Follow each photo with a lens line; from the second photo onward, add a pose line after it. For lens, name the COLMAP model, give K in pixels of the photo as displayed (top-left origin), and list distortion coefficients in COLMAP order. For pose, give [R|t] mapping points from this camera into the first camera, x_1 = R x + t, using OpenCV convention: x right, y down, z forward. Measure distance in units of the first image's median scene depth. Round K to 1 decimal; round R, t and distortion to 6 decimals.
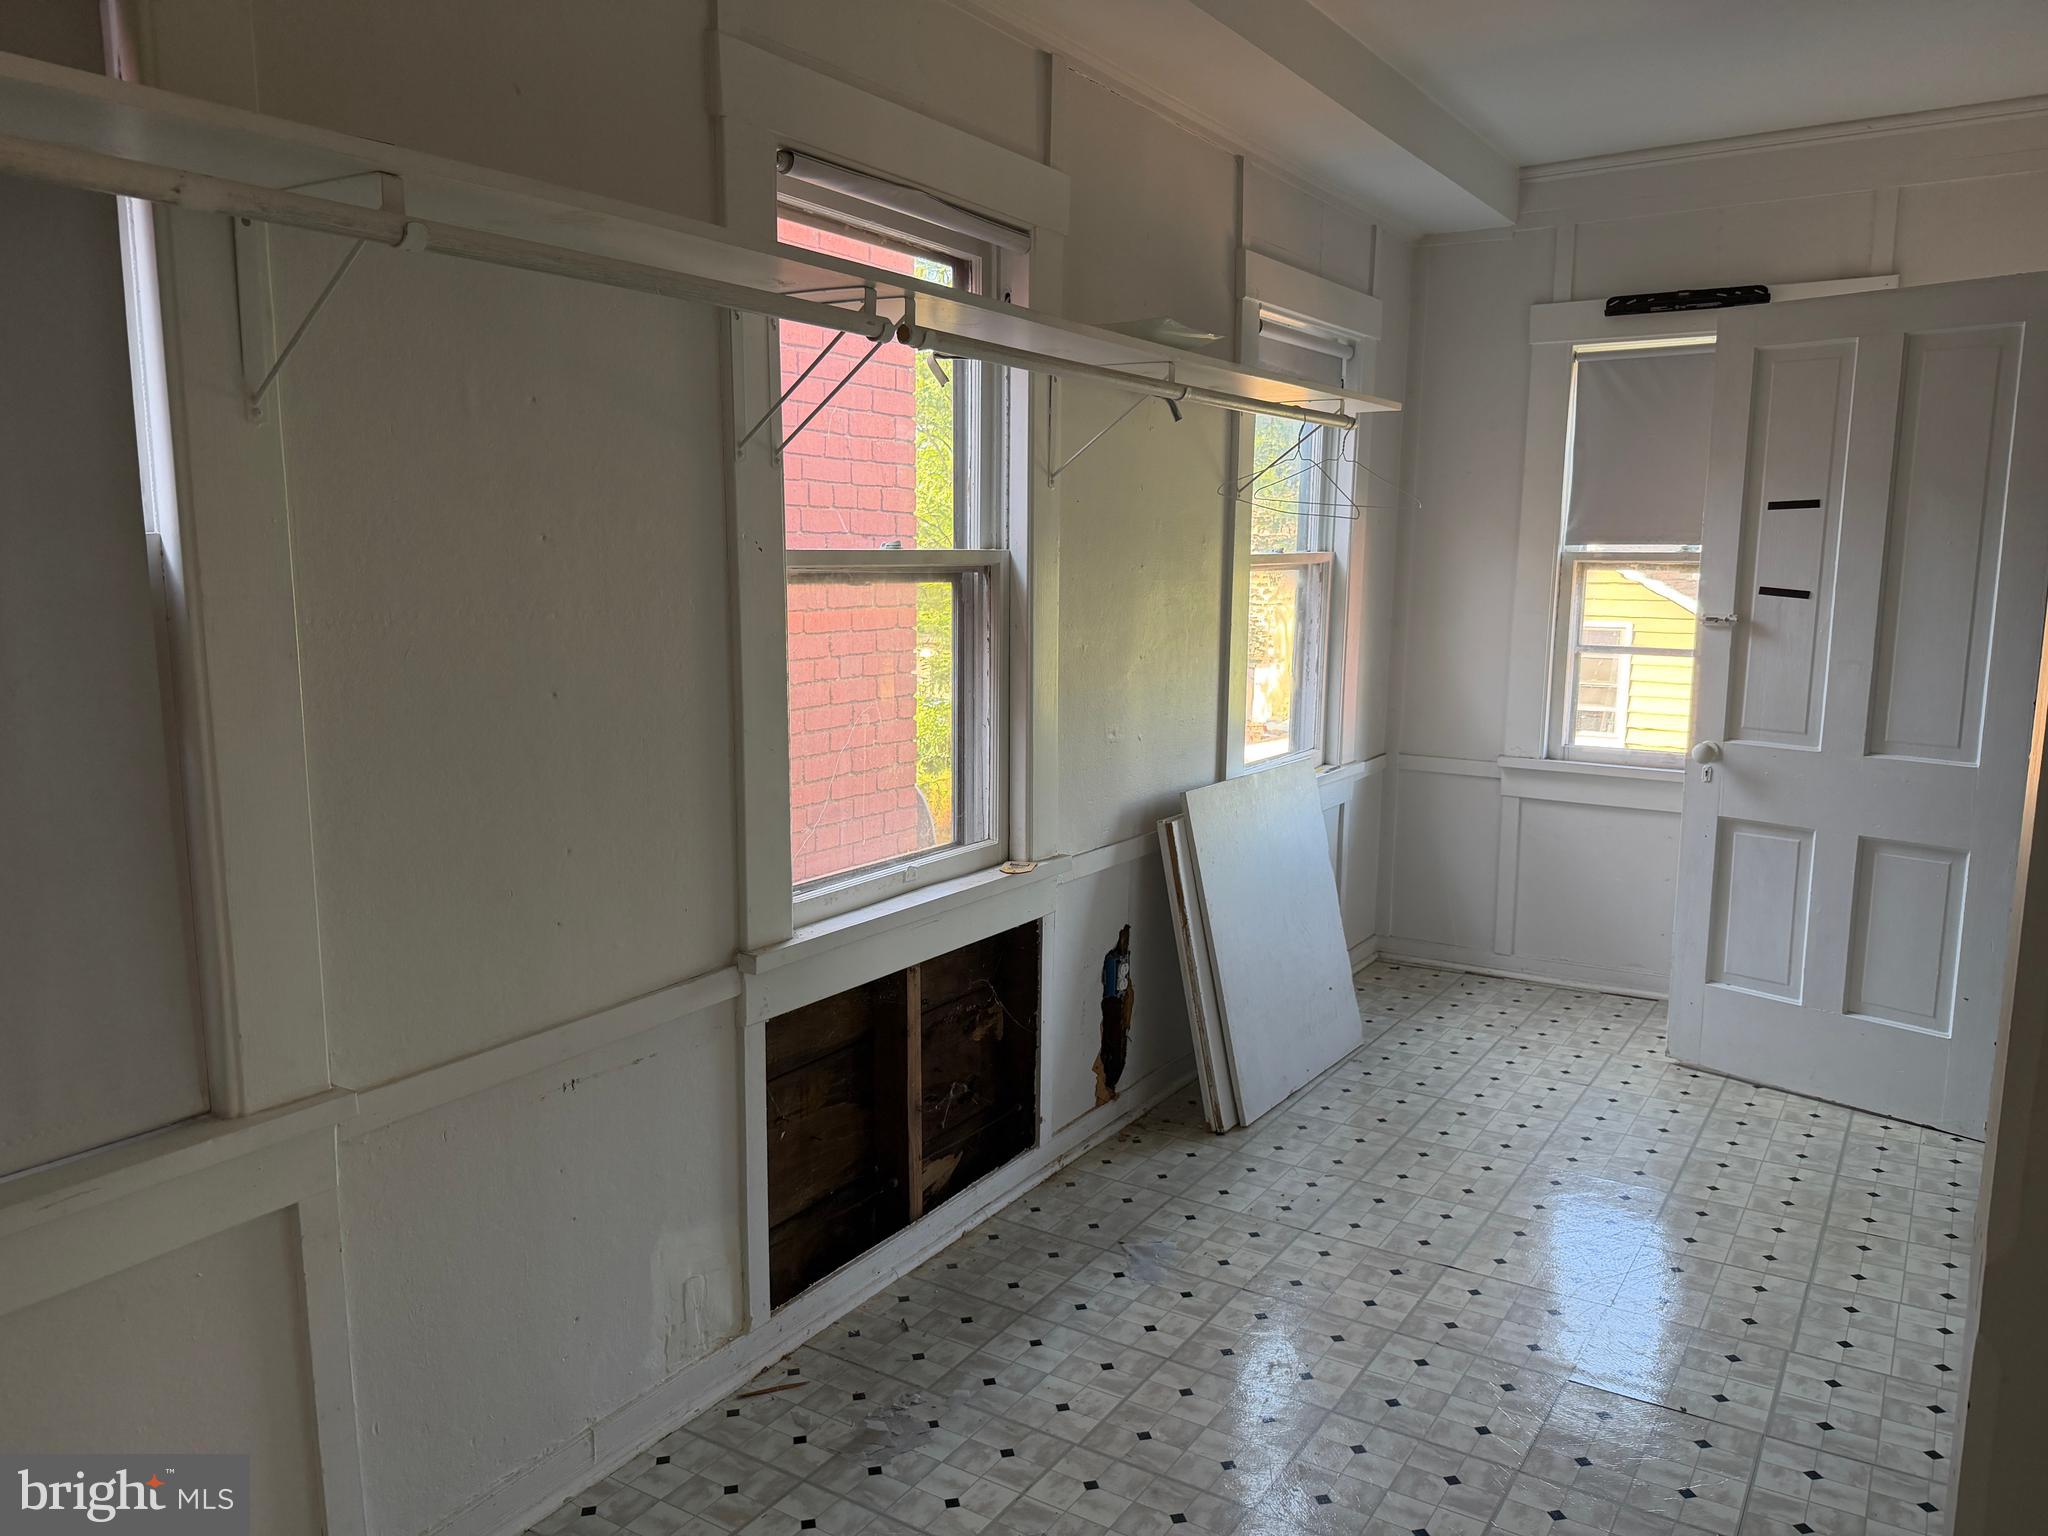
lens RADIAL K [[1454.1, 0, 1031.5], [0, 1454.1, 764.3], [0, 0, 1]] dist [0.067064, -0.096943]
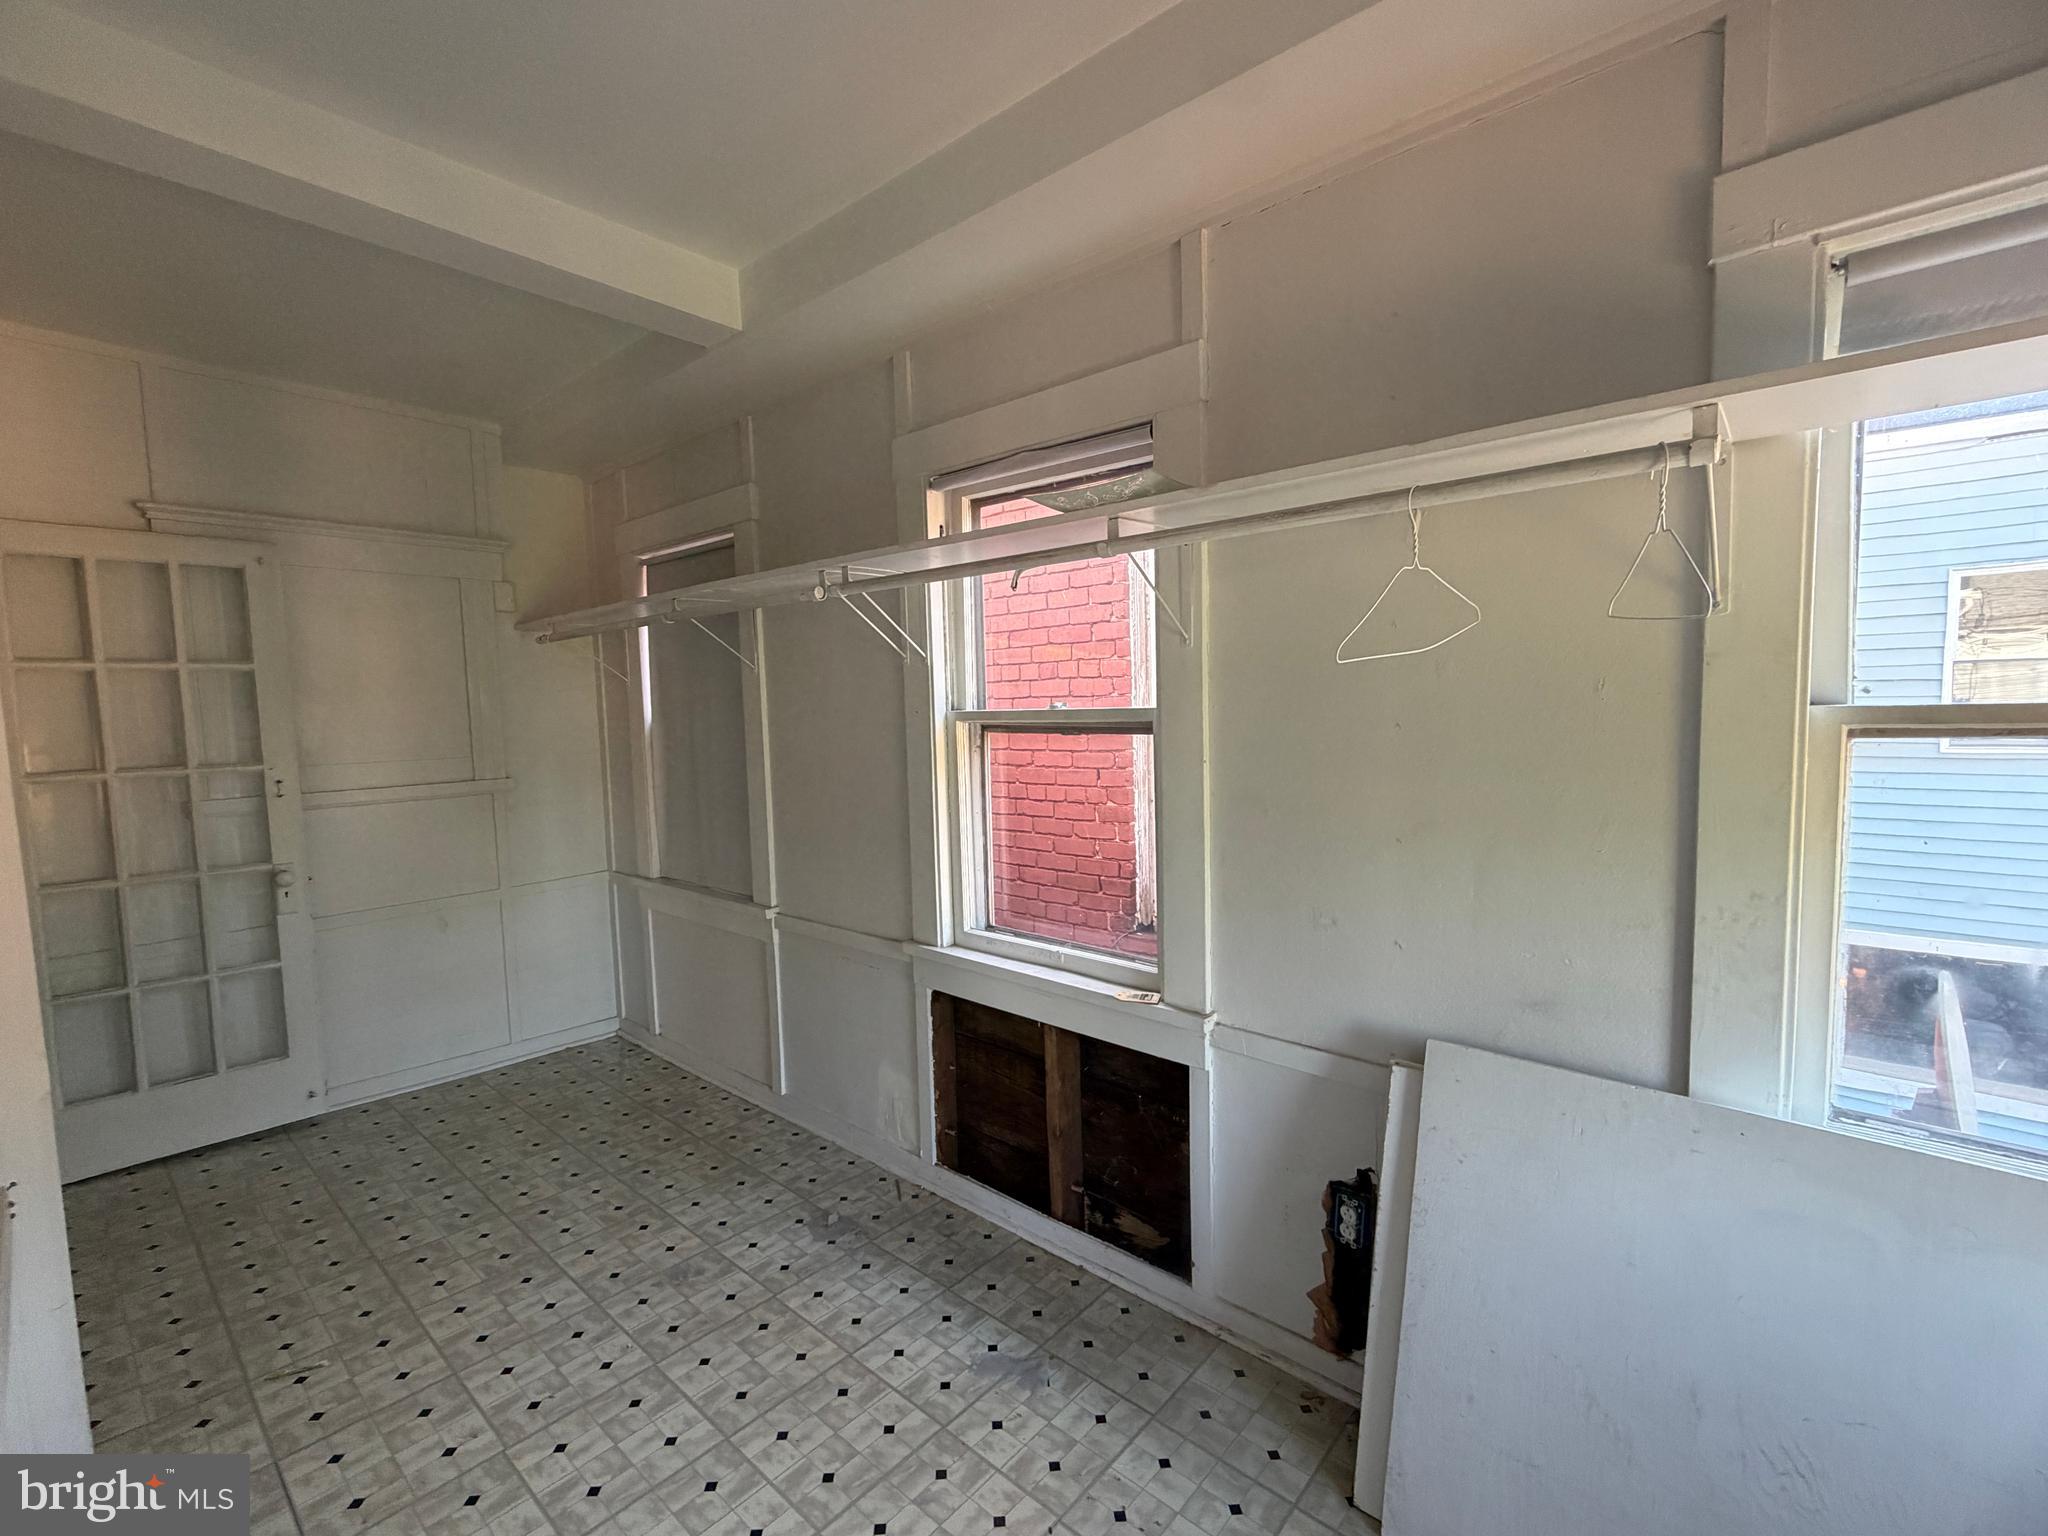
lens RADIAL K [[906.9, 0, 1030.8], [0, 906.9, 778.0], [0, 0, 1]] dist [-0.000426, -0.000750]
pose [[-0.152819, 0.079871, -0.985021, 0.718028], [-0.125446, 0.987098, 0.099501, -0.162824], [0.980260, 0.138773, -0.140828, 1.075325]]
